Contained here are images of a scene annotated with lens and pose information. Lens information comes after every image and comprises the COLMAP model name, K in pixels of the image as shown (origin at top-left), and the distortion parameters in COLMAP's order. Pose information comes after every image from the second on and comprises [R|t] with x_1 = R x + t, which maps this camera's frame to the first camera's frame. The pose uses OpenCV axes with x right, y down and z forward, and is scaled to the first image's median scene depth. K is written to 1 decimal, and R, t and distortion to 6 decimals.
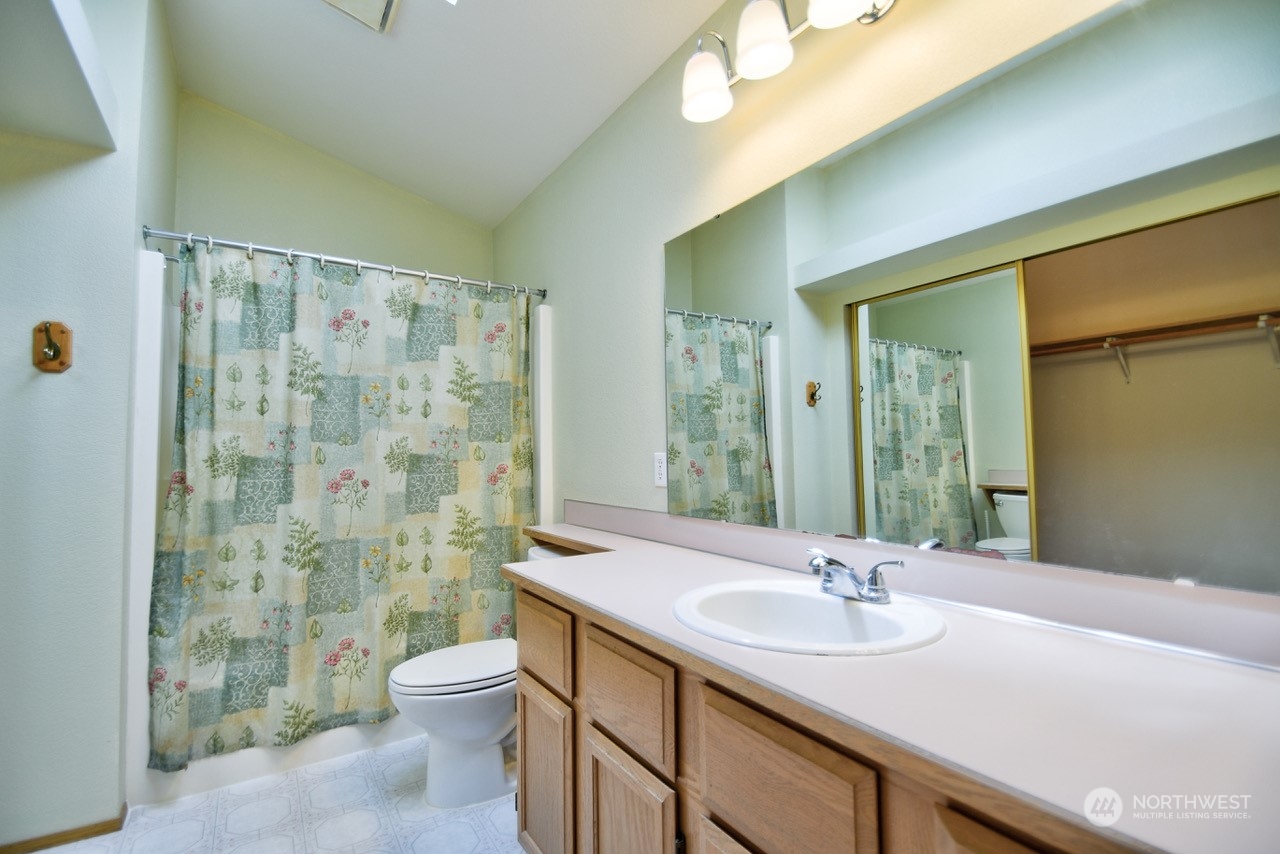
lens RADIAL K [[562.3, 0, 626.1], [0, 562.3, 427.8], [0, 0, 1]] dist [0.010827, -0.015865]
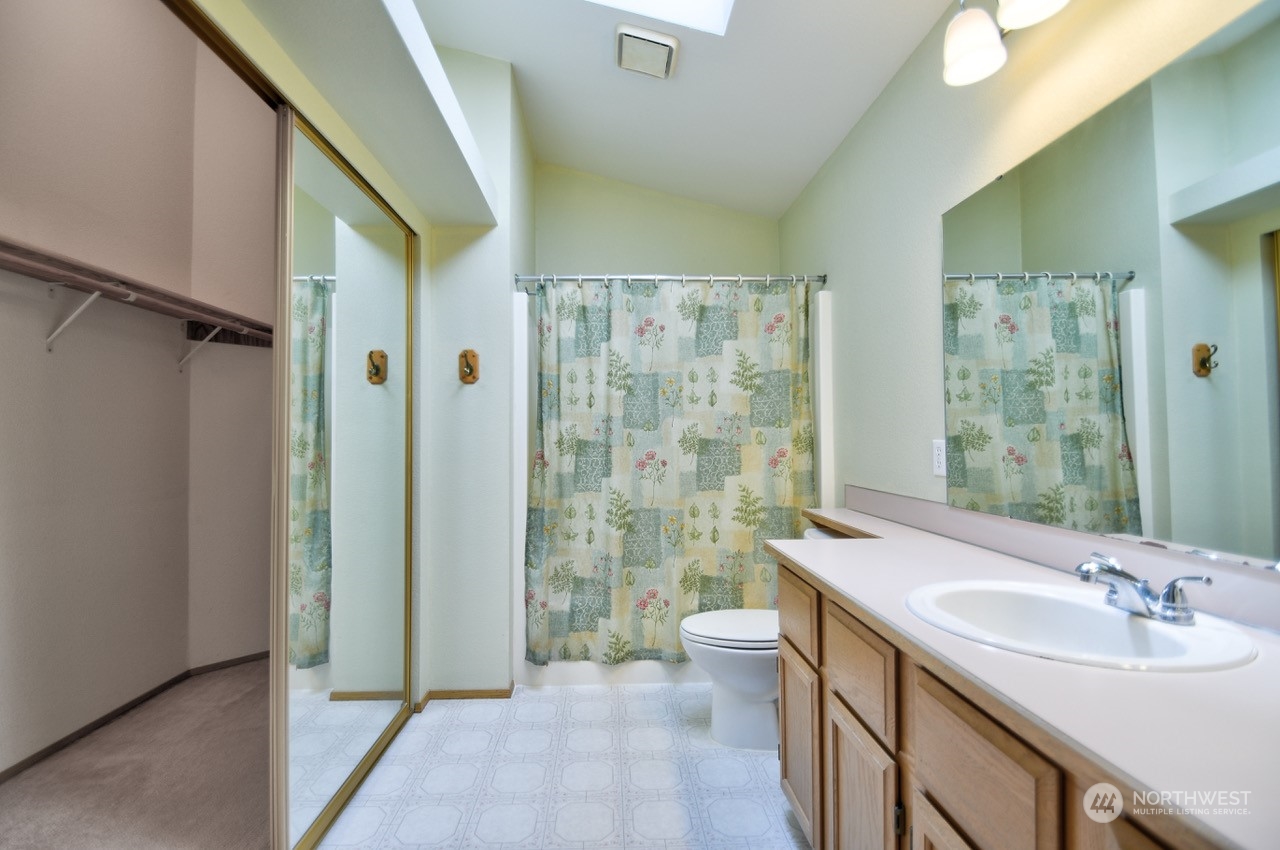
lens RADIAL K [[562.3, 0, 626.1], [0, 562.3, 425.8], [0, 0, 1]] dist [0.010827, -0.015865]
pose [[0.857922, -0.005267, -0.513753, 0.076168], [0.020855, 0.999480, 0.024580, -0.010239], [0.513357, -0.031802, 0.857586, -0.057800]]
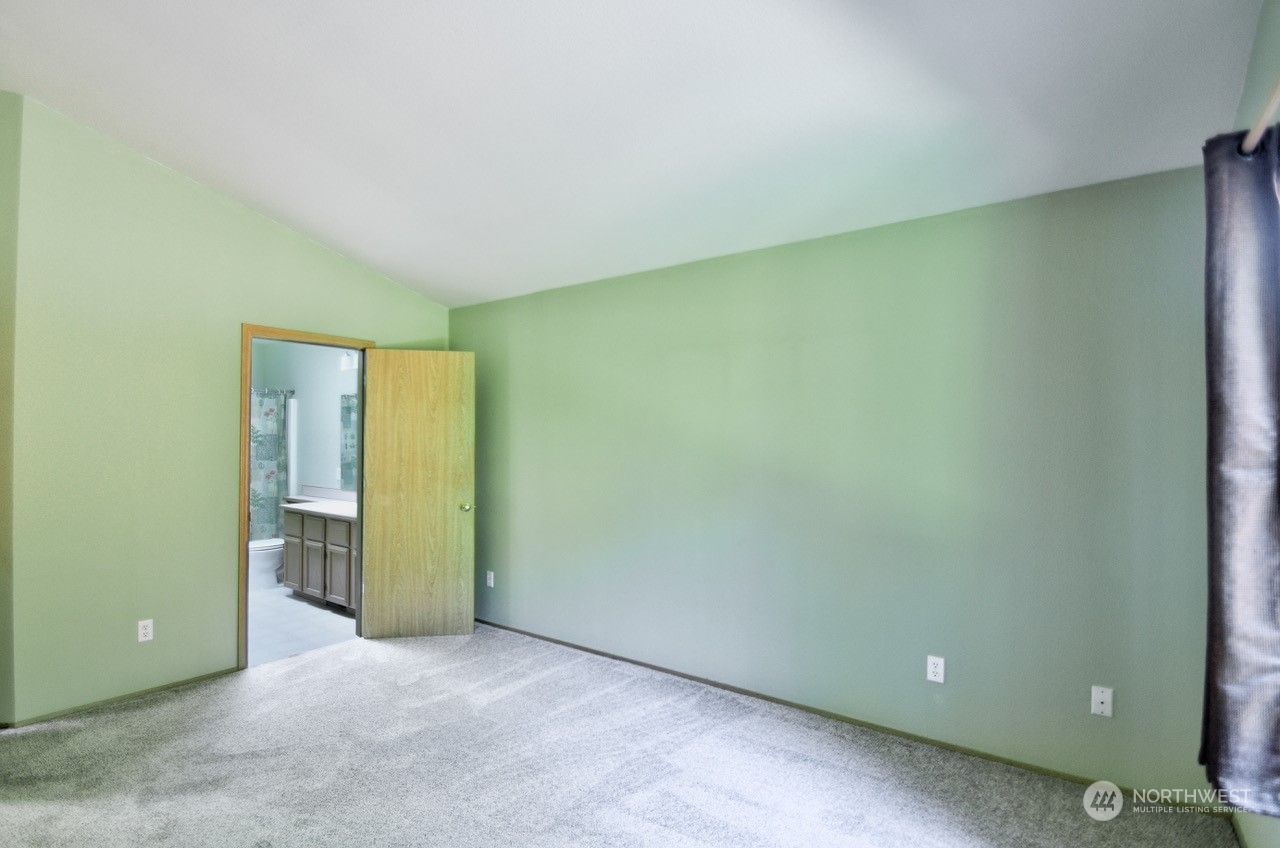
lens RADIAL K [[673.6, 0, 624.8], [0, 673.6, 425.5], [0, 0, 1]] dist [-0.000308, -0.023656]
pose [[0.944374, 0.018469, 0.328356, 0.255139], [-0.031899, 0.998858, 0.035560, -0.282325], [-0.327324, -0.044056, 0.943885, -2.226361]]
